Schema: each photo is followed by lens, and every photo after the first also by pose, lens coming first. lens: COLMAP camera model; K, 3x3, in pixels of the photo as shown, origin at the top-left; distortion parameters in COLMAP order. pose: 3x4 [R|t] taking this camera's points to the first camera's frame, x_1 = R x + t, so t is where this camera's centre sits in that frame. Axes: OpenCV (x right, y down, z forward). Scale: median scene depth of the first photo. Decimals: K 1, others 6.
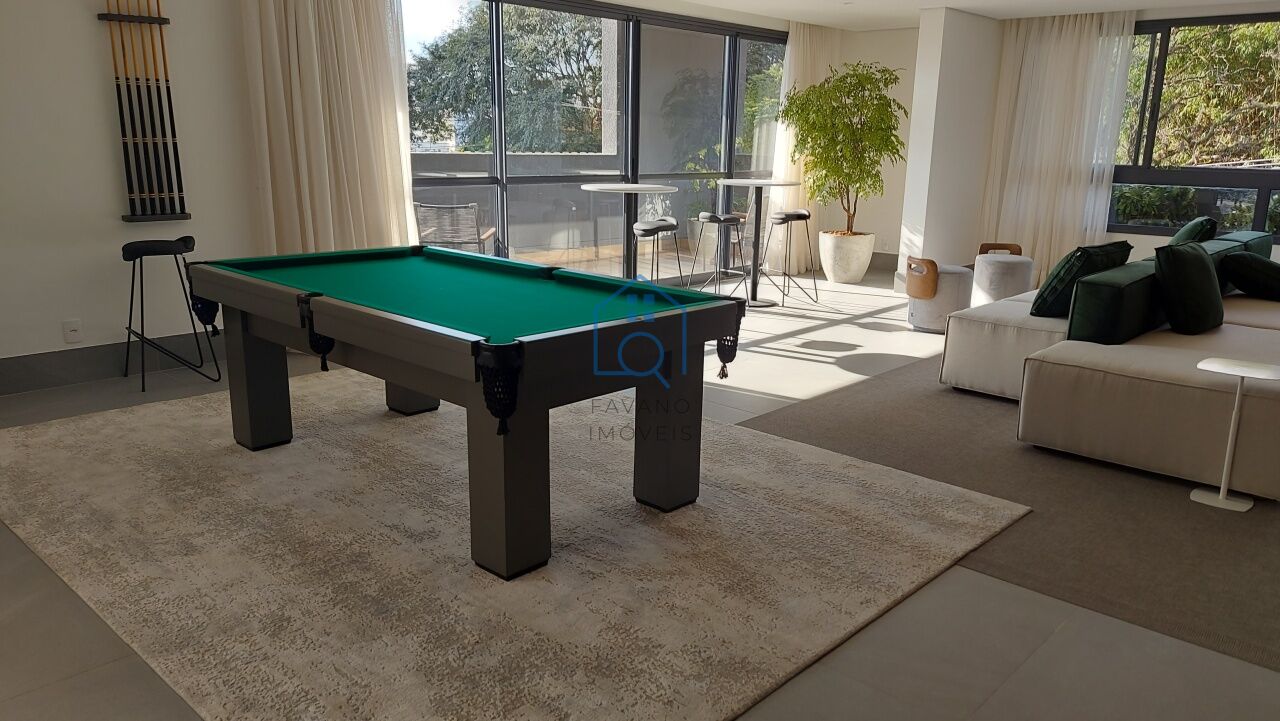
lens RADIAL K [[917.6, 0, 640.0], [0, 917.6, 360.5], [0, 0, 1]] dist [0.003994, -0.000560]
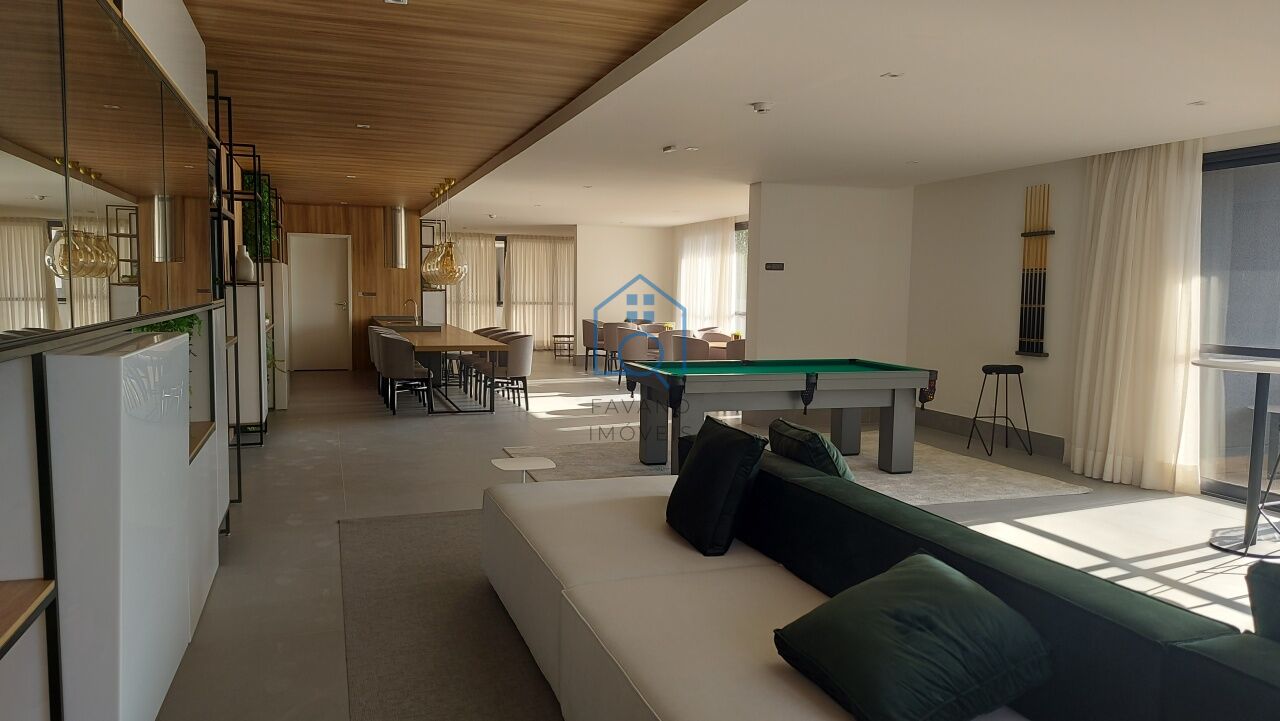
lens RADIAL K [[870.1, 0, 640.0], [0, 870.1, 360.5], [0, 0, 1]] dist [0.002553, 0.000149]
pose [[-0.448120, 0.058066, -0.892086, 1.146674], [-0.229045, 0.957123, 0.177355, -0.268947], [0.864134, 0.283804, -0.415606, 1.097306]]
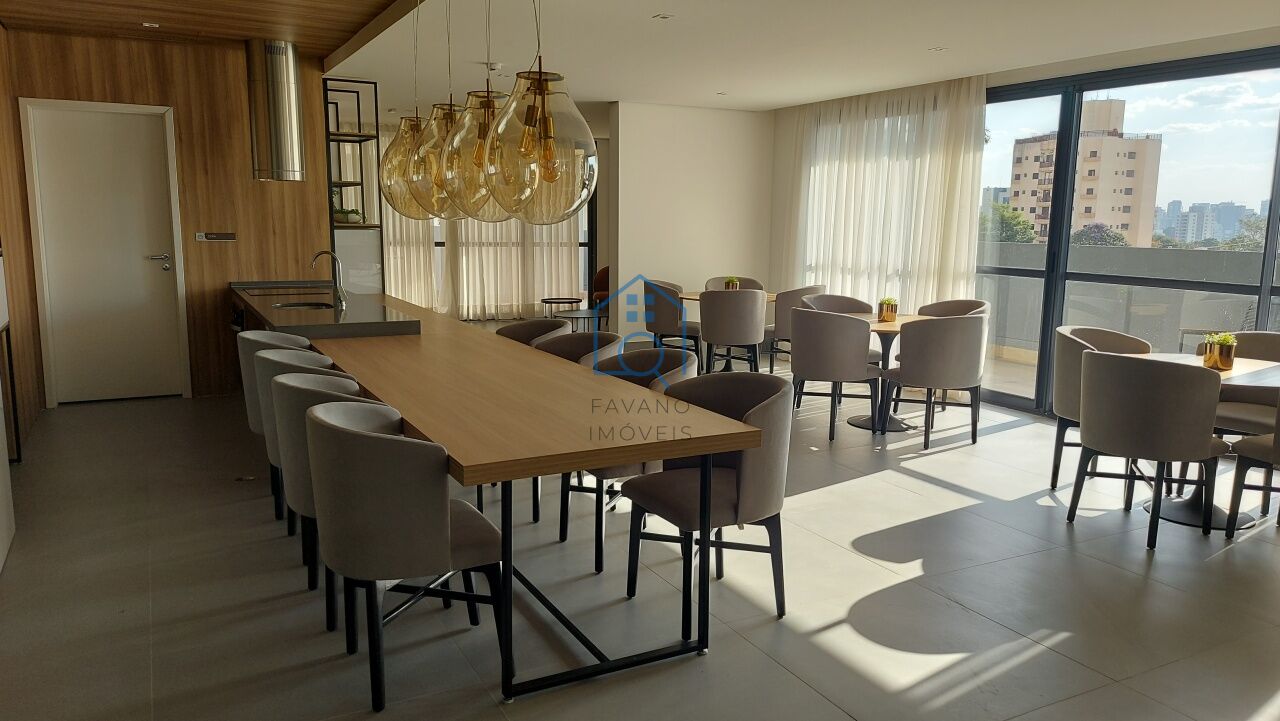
lens RADIAL K [[917.6, 0, 640.0], [0, 917.6, 360.5], [0, 0, 1]] dist [0.003994, -0.000560]
pose [[-0.310596, 0.133653, -0.941099, 0.733391], [-0.240330, 0.946856, 0.213788, -0.176296], [0.919658, 0.292576, -0.261969, 0.688602]]
